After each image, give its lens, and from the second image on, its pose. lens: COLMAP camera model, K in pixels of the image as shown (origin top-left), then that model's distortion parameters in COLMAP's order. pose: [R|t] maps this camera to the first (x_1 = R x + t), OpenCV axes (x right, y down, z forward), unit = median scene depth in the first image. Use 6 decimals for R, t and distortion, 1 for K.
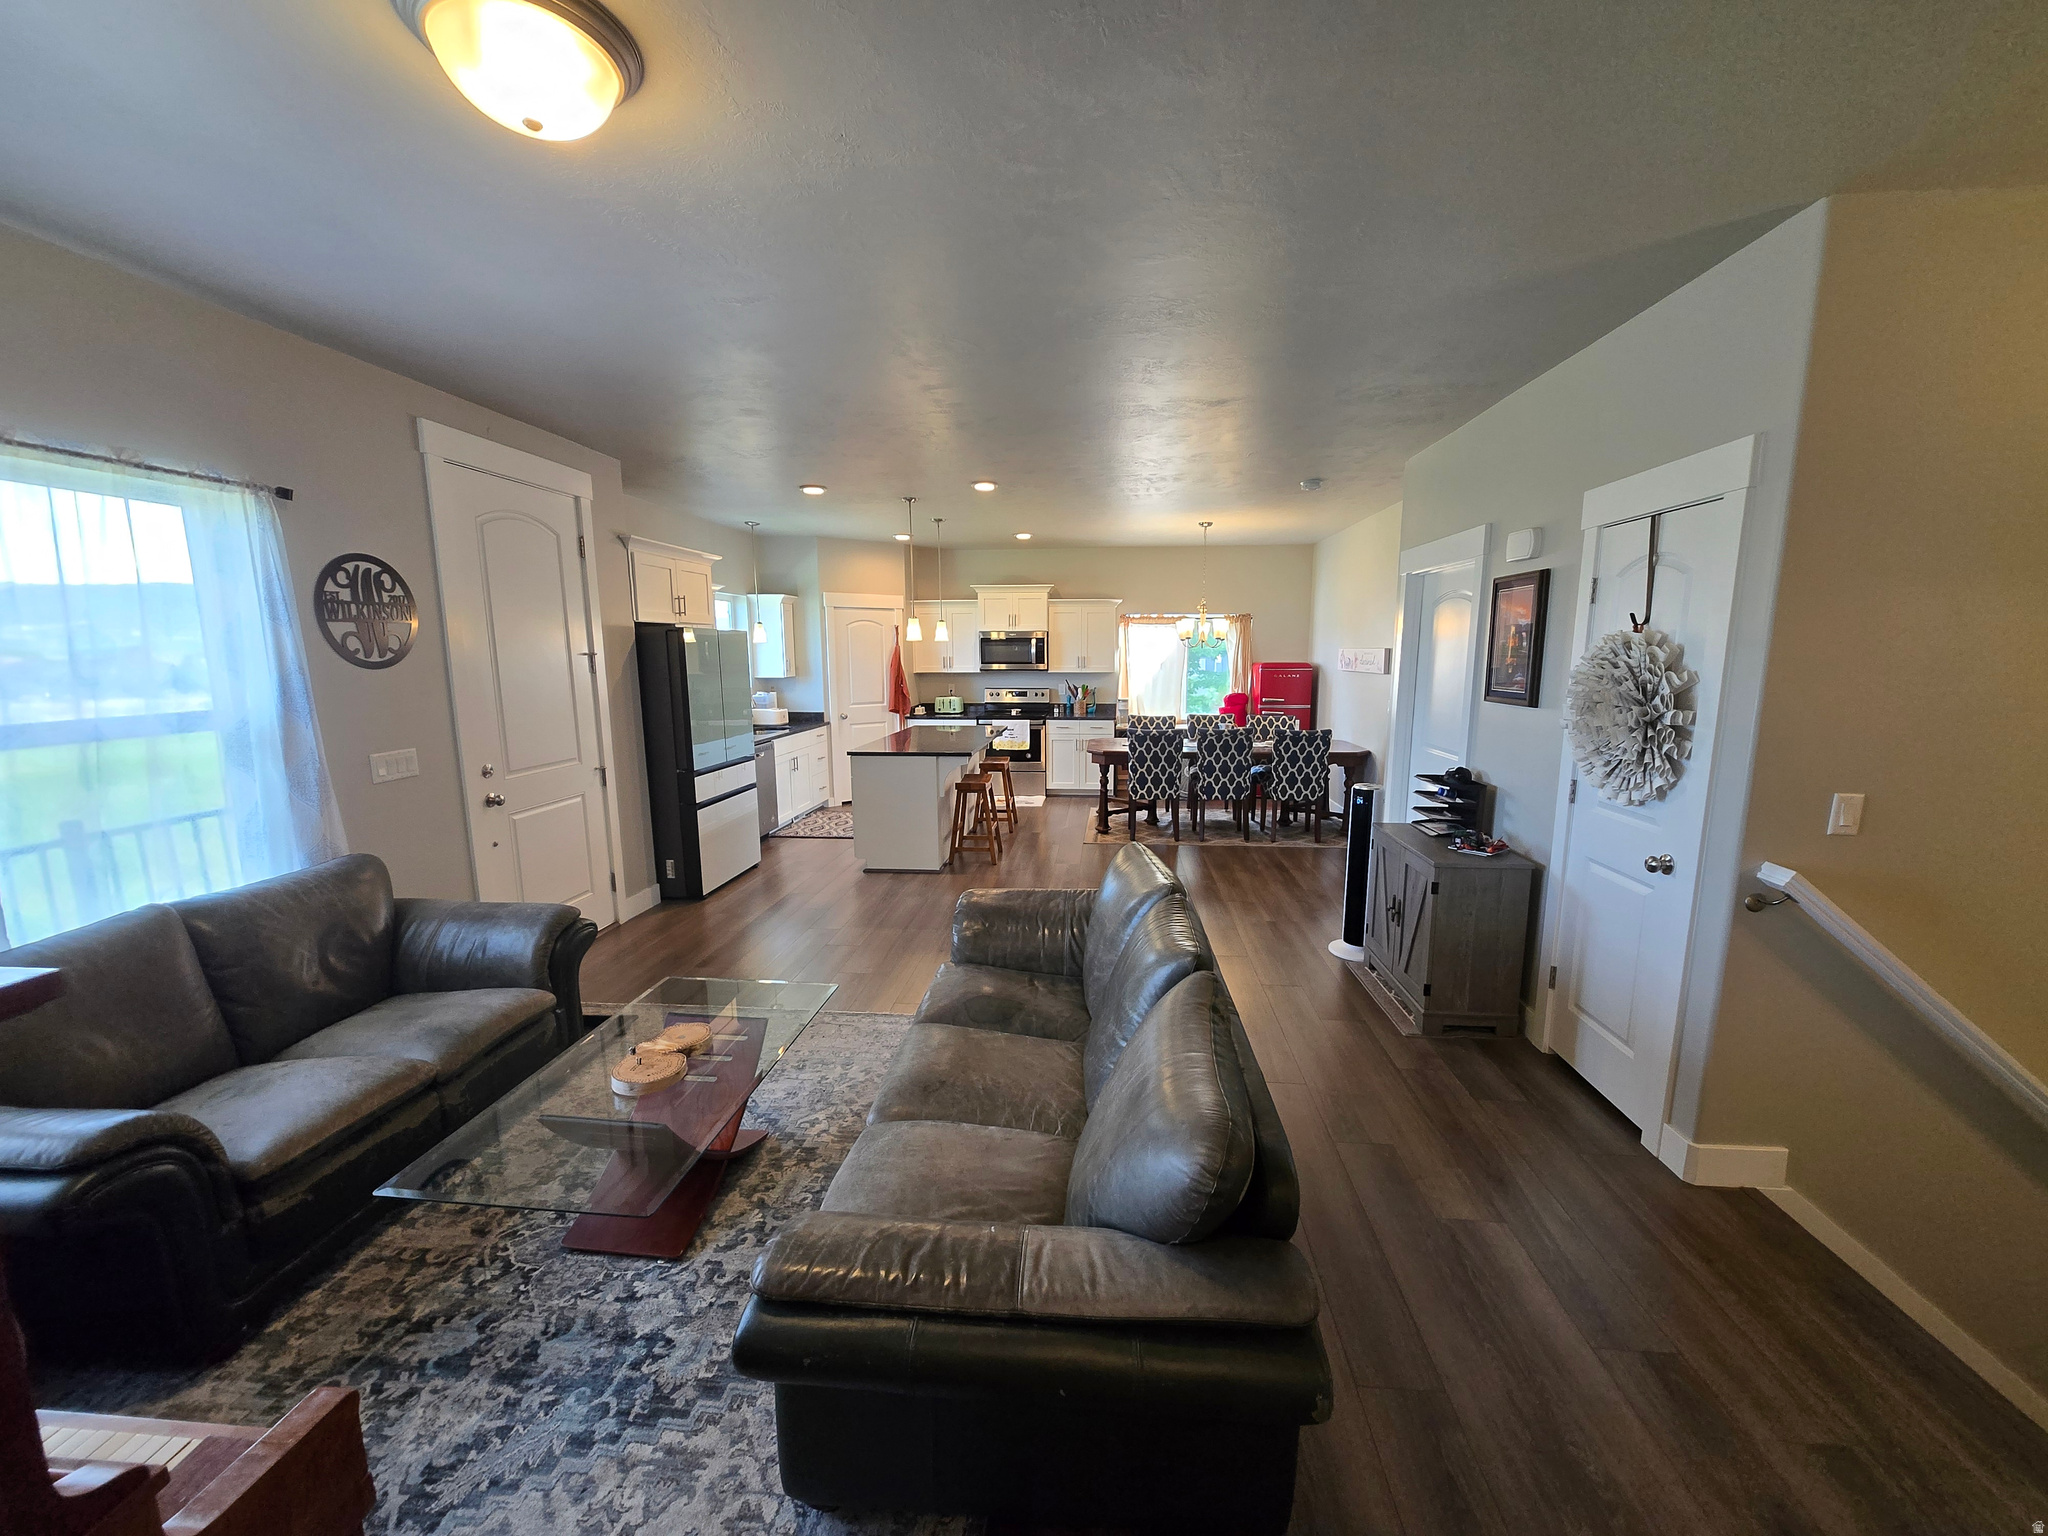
lens RADIAL K [[819.2, 0, 1032.3], [0, 819.2, 769.1], [0, 0, 1]] dist [0.000317, -0.000019]
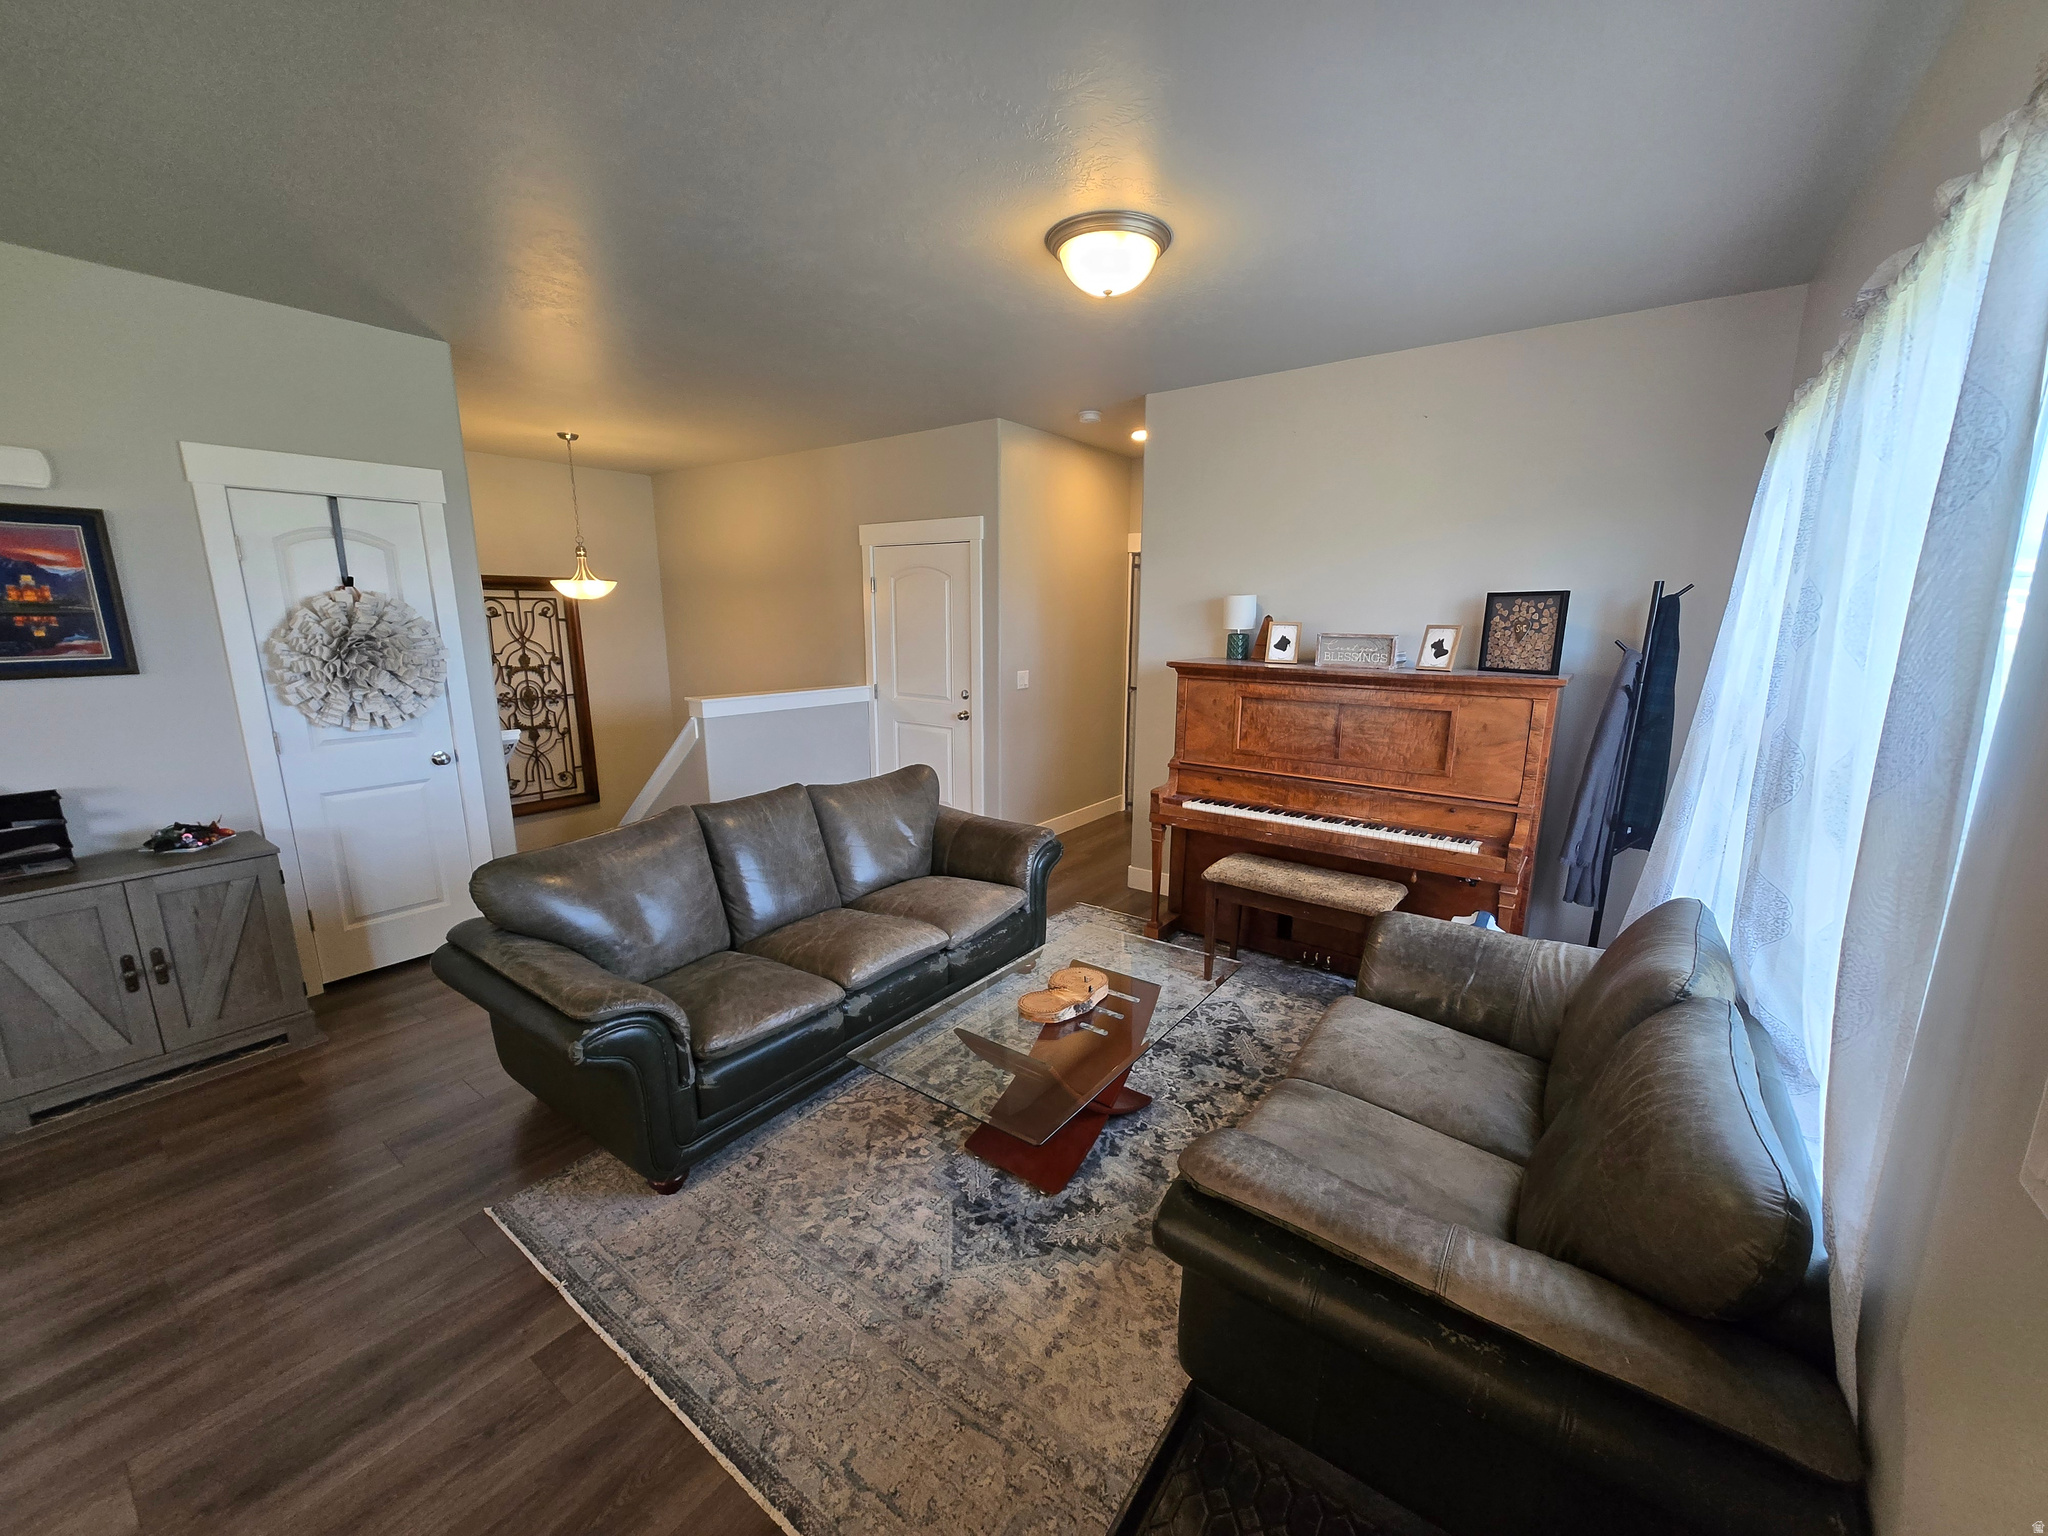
lens RADIAL K [[802.5, 0, 1035.0], [0, 802.5, 780.5], [0, 0, 1]] dist [0.001750, -0.000093]
pose [[-0.862045, -0.110800, 0.494573, -0.254463], [0.072850, 0.938592, 0.337251, -0.076270], [-0.501570, 0.326755, -0.801036, 0.498947]]
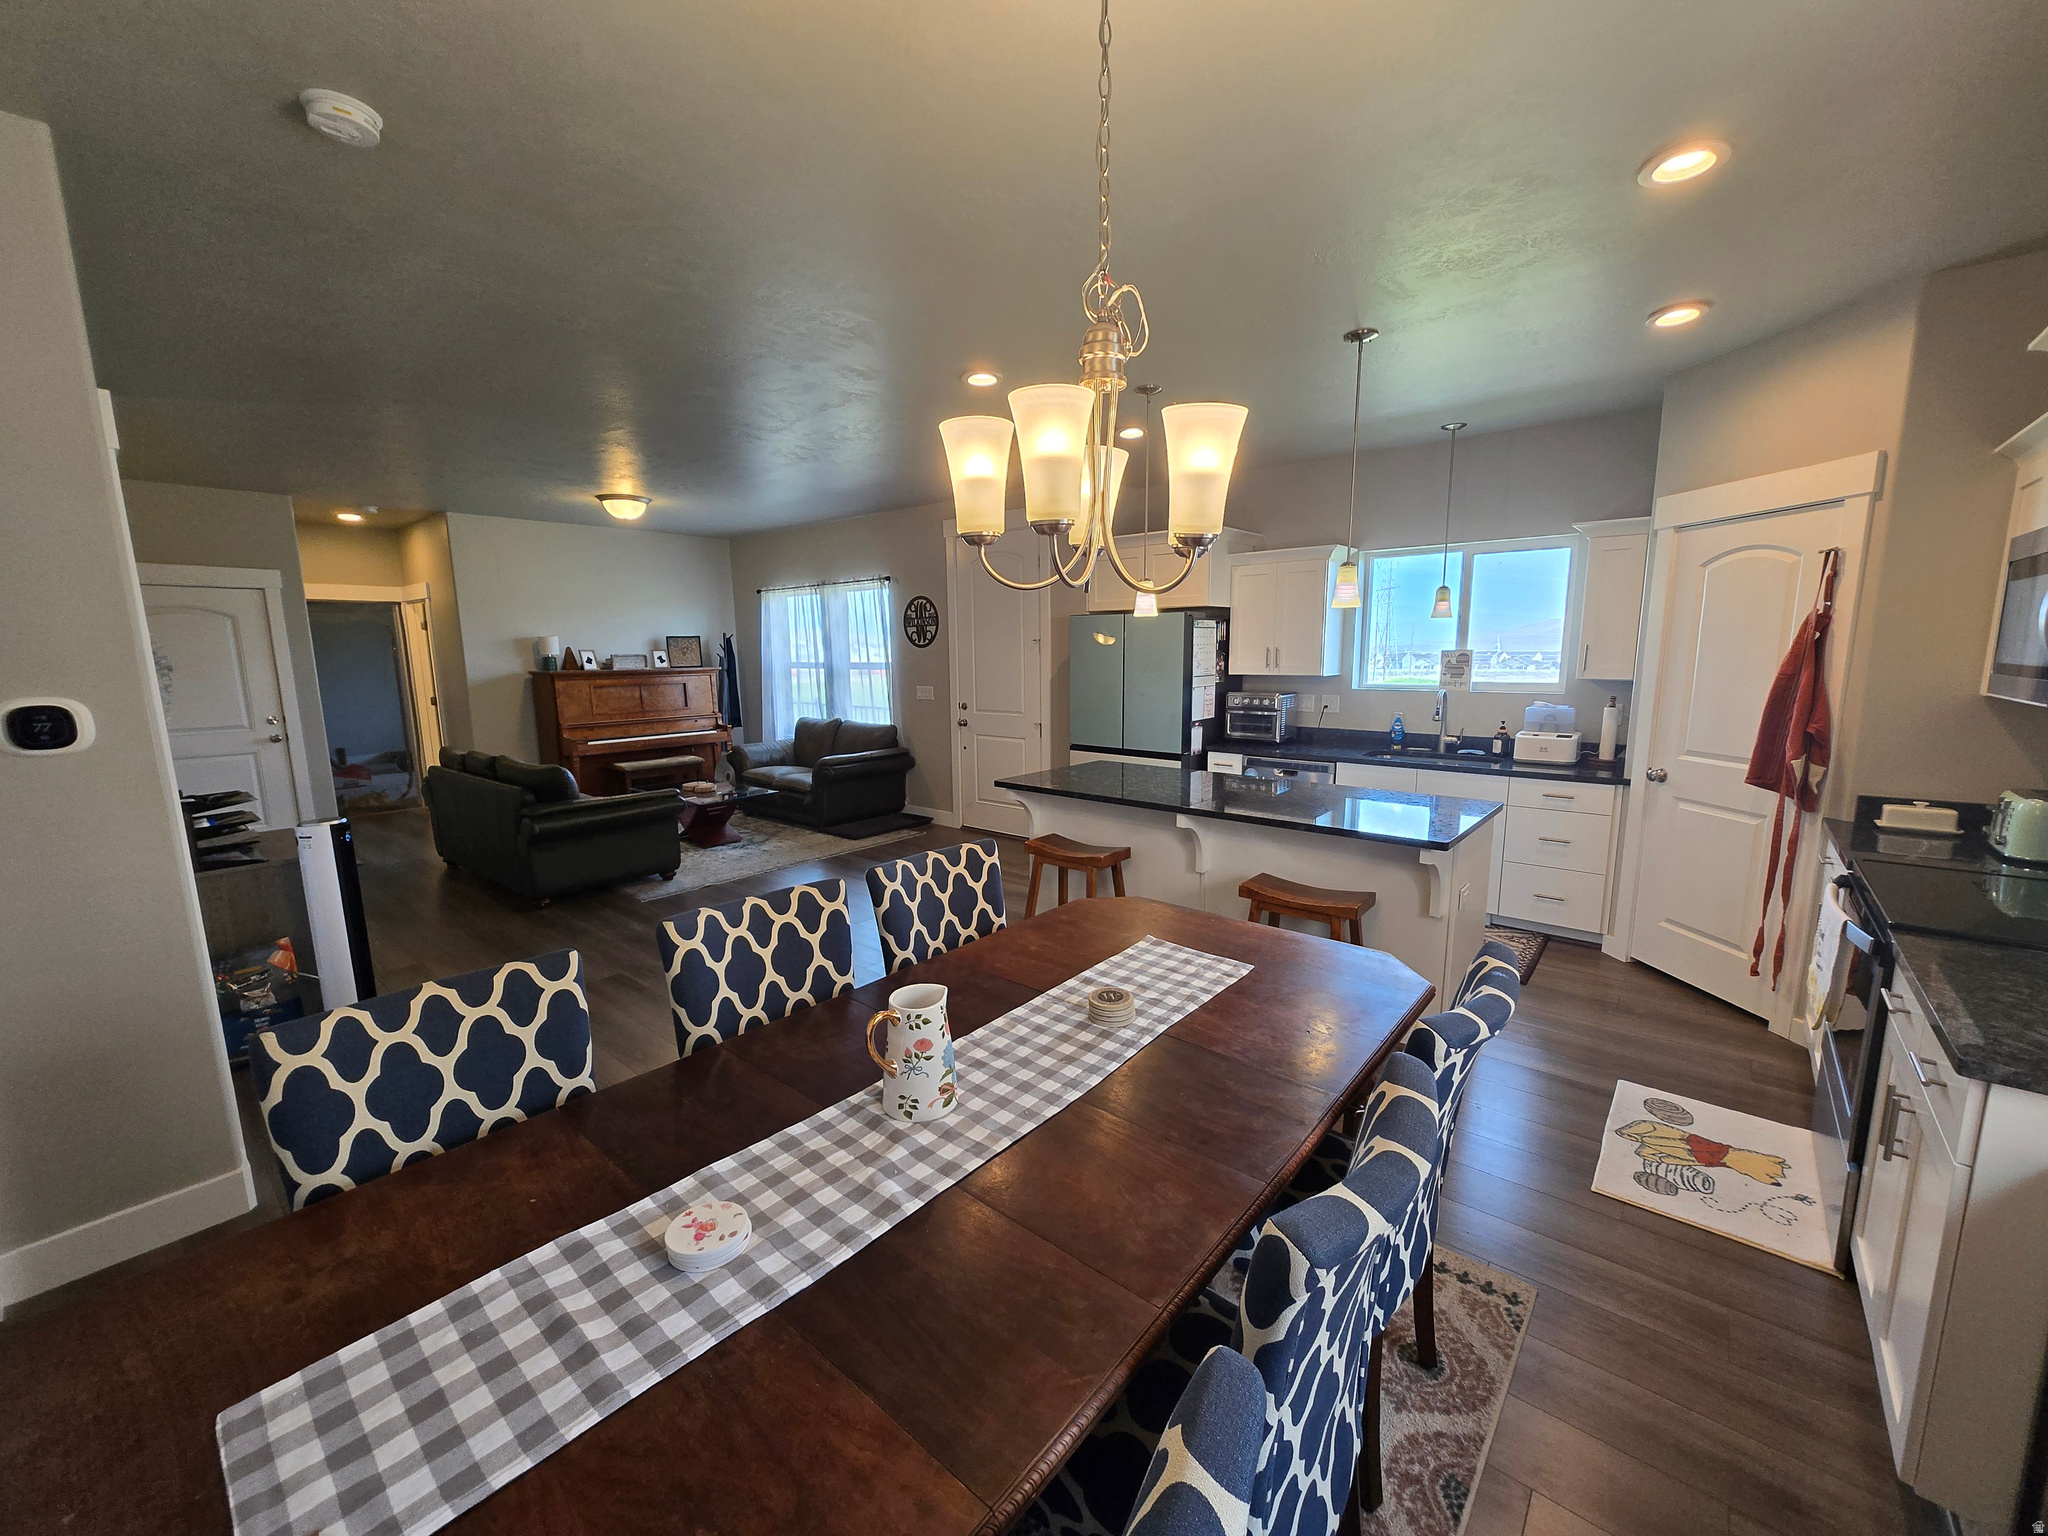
lens RADIAL K [[802.5, 0, 1035.0], [0, 802.5, 780.5], [0, 0, 1]] dist [0.001750, -0.000093]
pose [[-0.569140, 0.137622, -0.810641, 0.313100], [-0.111684, 0.963818, 0.242038, -0.128026], [0.814620, 0.228289, -0.533177, 0.947167]]
